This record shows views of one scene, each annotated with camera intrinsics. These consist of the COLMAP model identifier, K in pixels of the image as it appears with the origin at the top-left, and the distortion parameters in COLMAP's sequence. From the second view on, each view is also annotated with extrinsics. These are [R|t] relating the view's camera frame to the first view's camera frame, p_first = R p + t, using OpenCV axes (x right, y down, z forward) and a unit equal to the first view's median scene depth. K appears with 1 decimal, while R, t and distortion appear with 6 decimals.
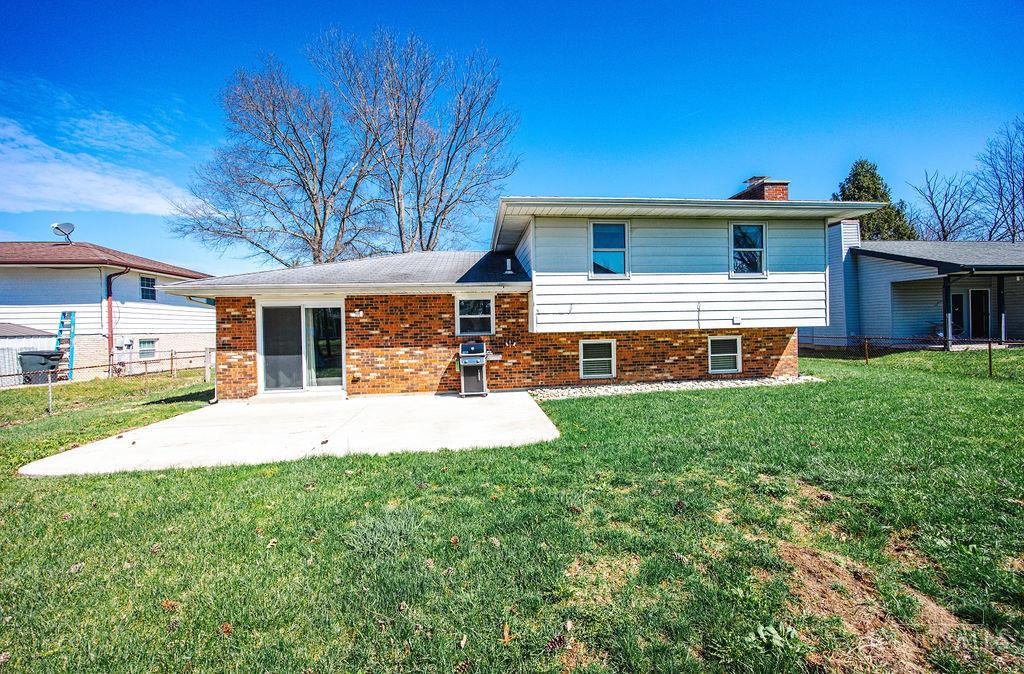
lens RADIAL K [[409.8, 0, 513.7], [0, 409.8, 332.8], [0, 0, 1]] dist [-0.001468, 0.000120]
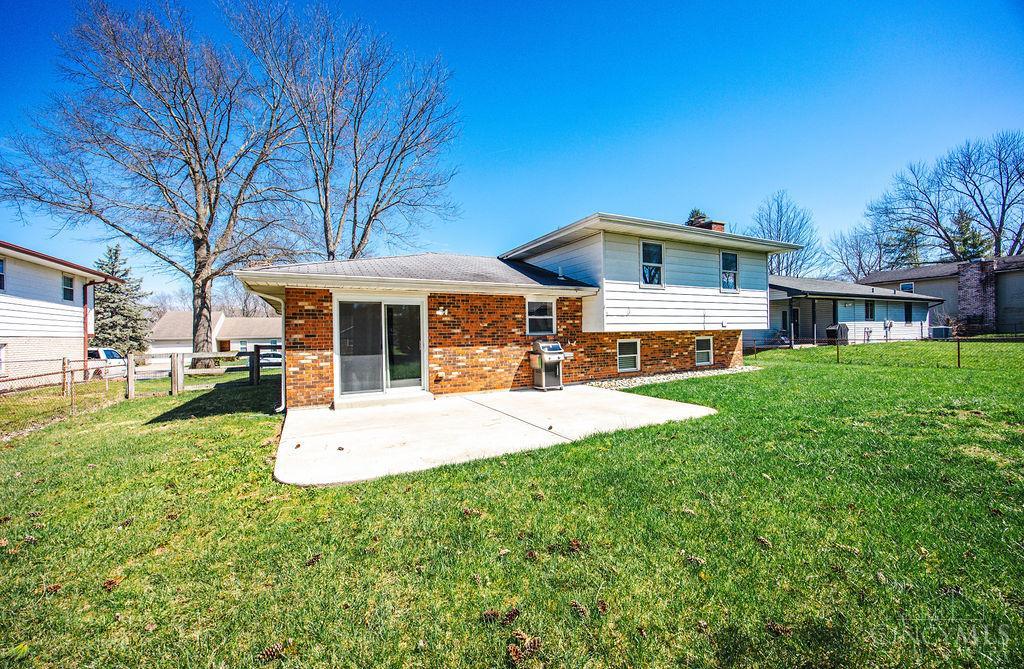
lens RADIAL K [[401.5, 0, 512.1], [0, 401.5, 335.2], [0, 0, 1]] dist [0.003105, 0.000114]
pose [[0.929493, 0.003849, 0.368820, -0.566592], [0.003261, 0.999821, -0.018652, 0.027427], [-0.368825, 0.018540, 0.929314, 0.043016]]
